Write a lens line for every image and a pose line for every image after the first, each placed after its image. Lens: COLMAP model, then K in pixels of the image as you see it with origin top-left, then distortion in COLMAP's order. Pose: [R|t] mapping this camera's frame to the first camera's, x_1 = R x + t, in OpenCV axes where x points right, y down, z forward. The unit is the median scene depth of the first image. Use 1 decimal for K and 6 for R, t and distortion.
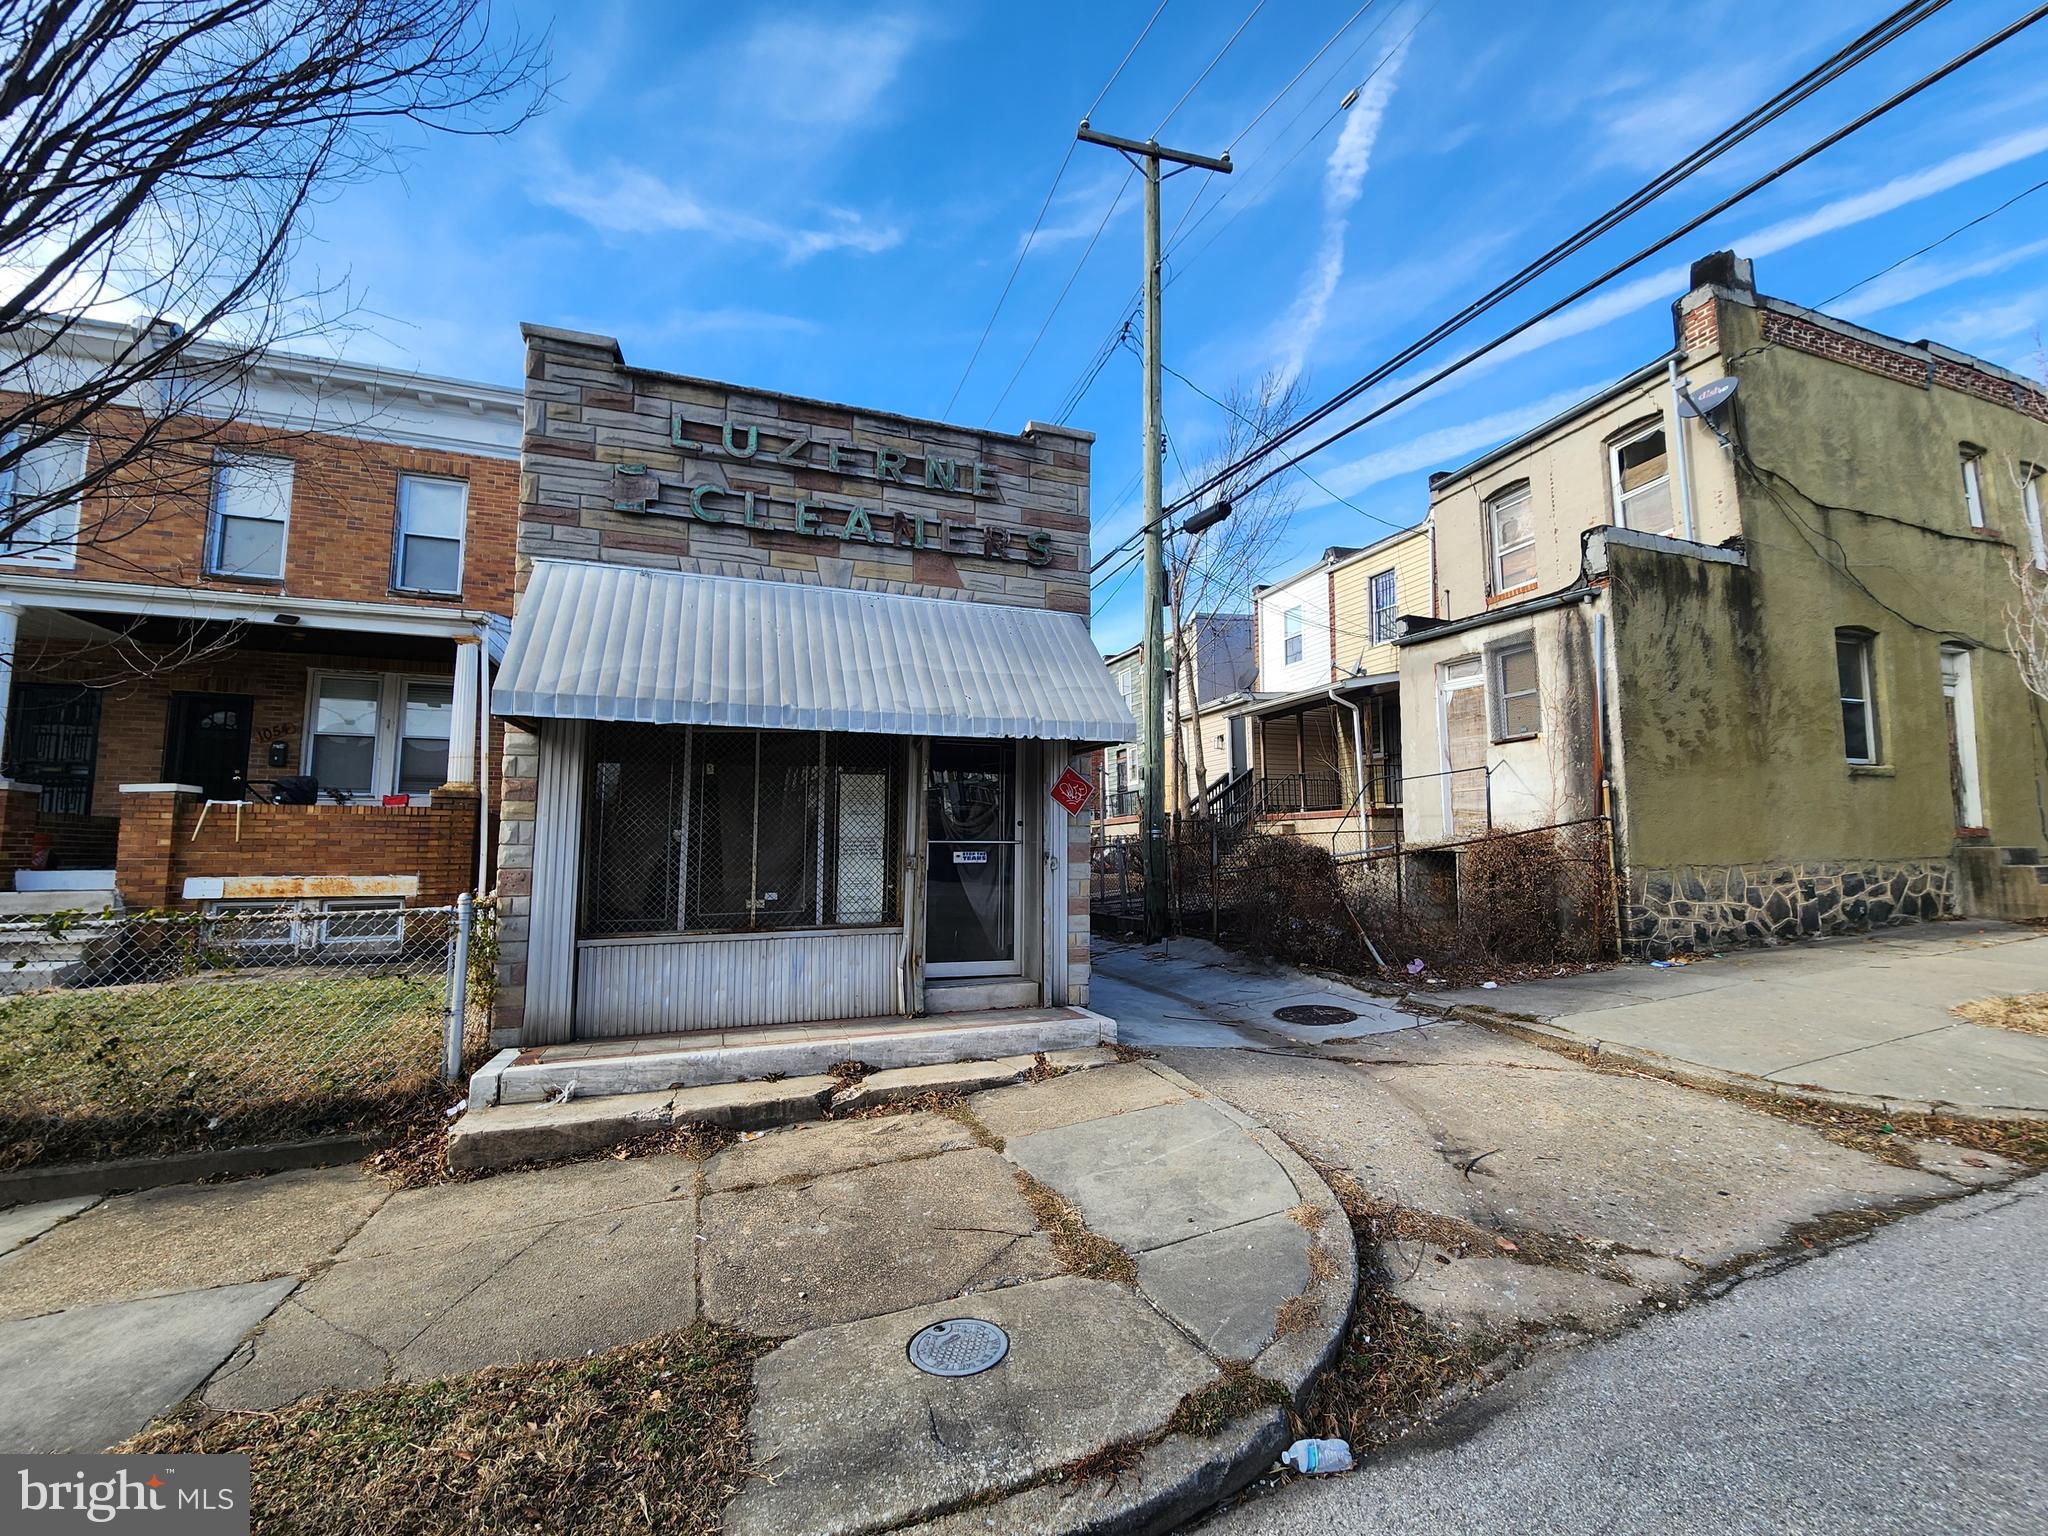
lens RADIAL K [[821.6, 0, 1037.1], [0, 821.6, 766.8], [0, 0, 1]] dist [-0.001473, -0.000146]
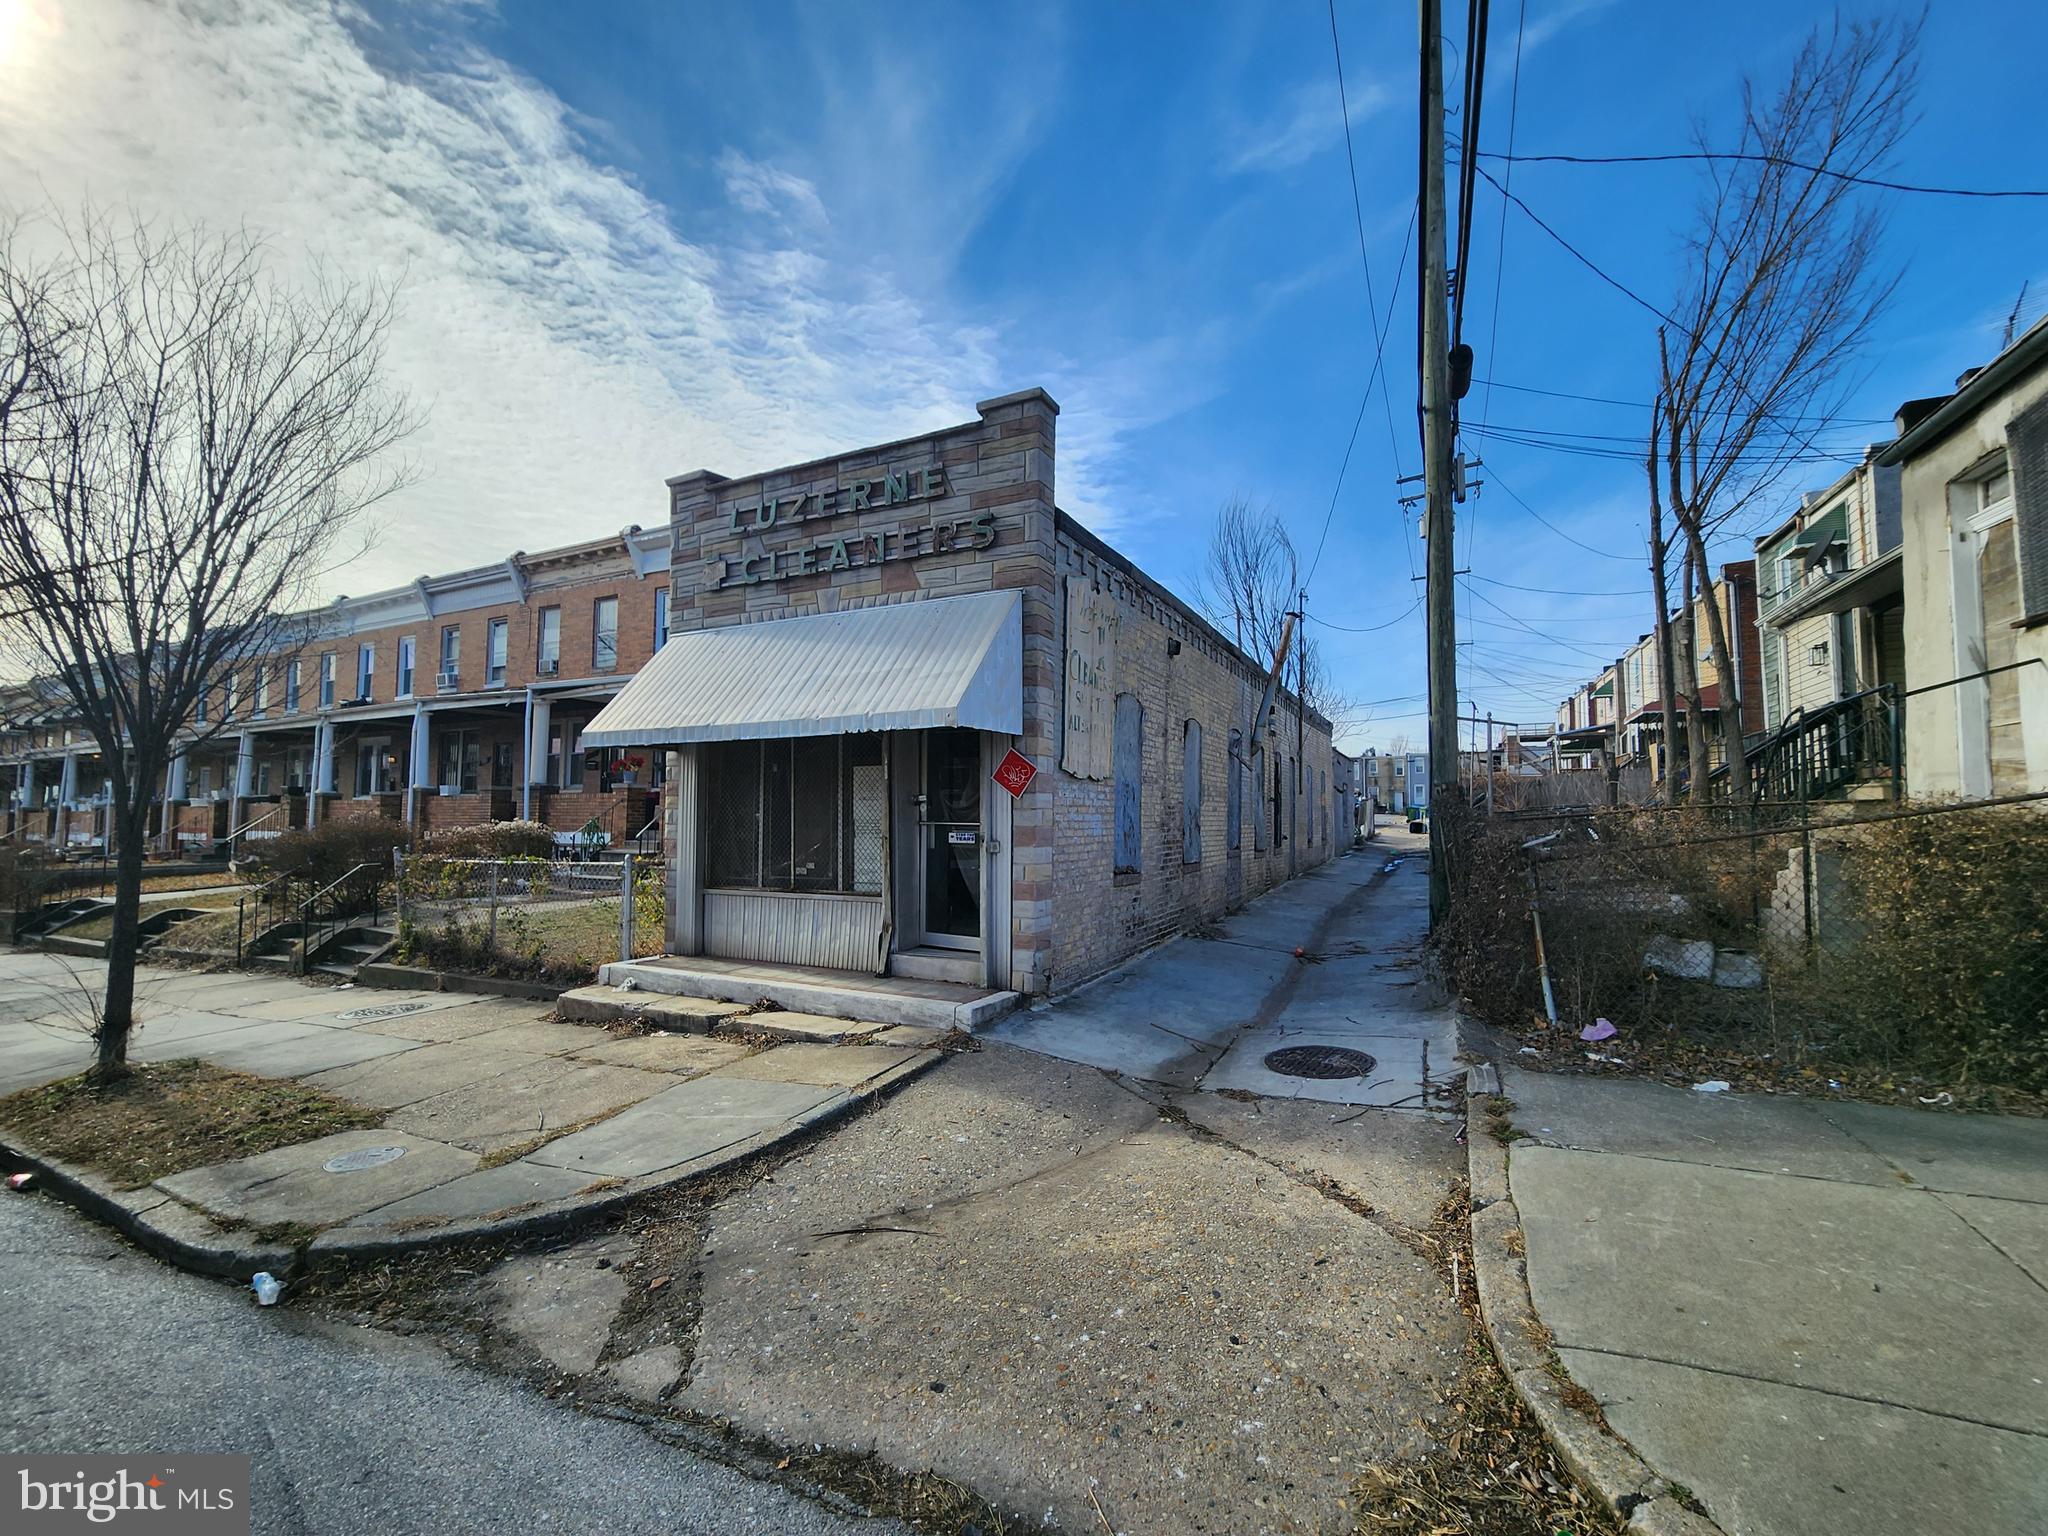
lens RADIAL K [[821.6, 0, 1034.8], [0, 821.6, 767.8], [0, 0, 1]] dist [-0.001473, -0.000146]
pose [[0.689231, -0.035359, -0.723678, 0.854738], [0.070730, 0.997321, 0.018635, 0.007081], [0.721081, -0.064029, 0.689886, 0.386654]]
